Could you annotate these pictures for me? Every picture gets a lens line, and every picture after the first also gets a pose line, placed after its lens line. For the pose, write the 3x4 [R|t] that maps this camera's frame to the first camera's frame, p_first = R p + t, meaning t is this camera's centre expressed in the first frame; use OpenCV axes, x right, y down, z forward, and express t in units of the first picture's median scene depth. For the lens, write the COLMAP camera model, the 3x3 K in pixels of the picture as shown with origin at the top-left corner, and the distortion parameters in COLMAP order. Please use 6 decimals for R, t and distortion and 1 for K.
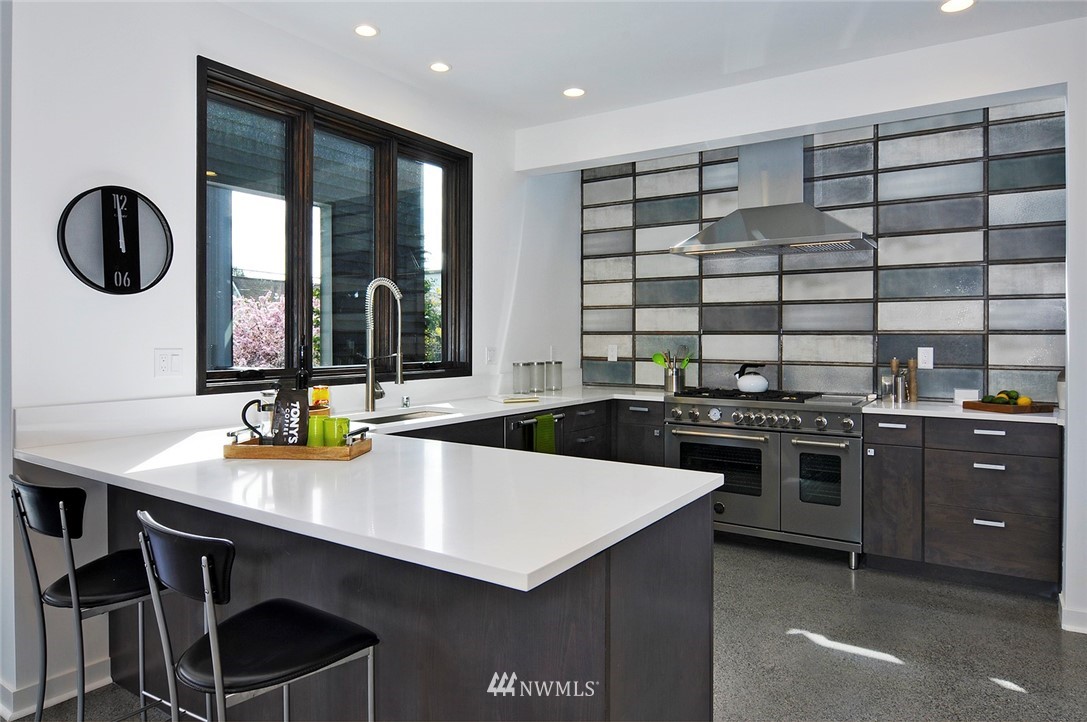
lens RADIAL K [[683.2, 0, 543.0], [0, 683.2, 344.7], [0, 0, 1]] dist [0.001924, 0.000902]
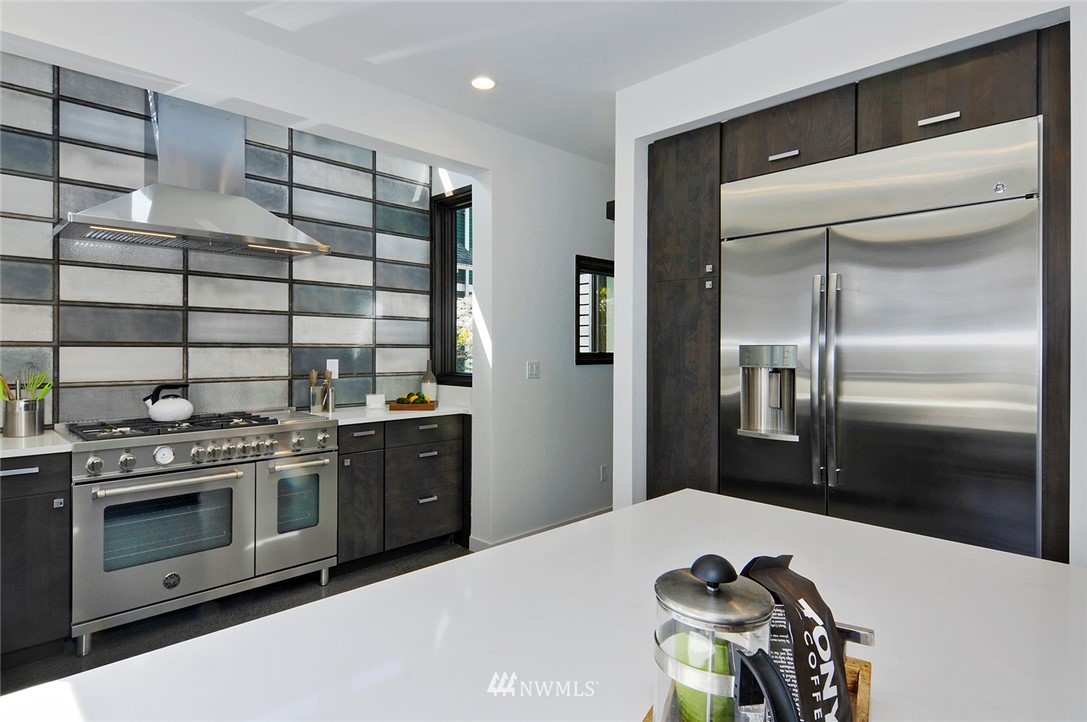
lens RADIAL K [[593.6, 0, 540.8], [0, 593.6, 352.1], [0, 0, 1]] dist [0.018619, -0.001078]
pose [[0.202670, -0.005650, 0.979231, -0.289798], [0.010039, 0.999943, 0.003691, -0.007576], [-0.979196, 0.009082, 0.202715, 0.460552]]
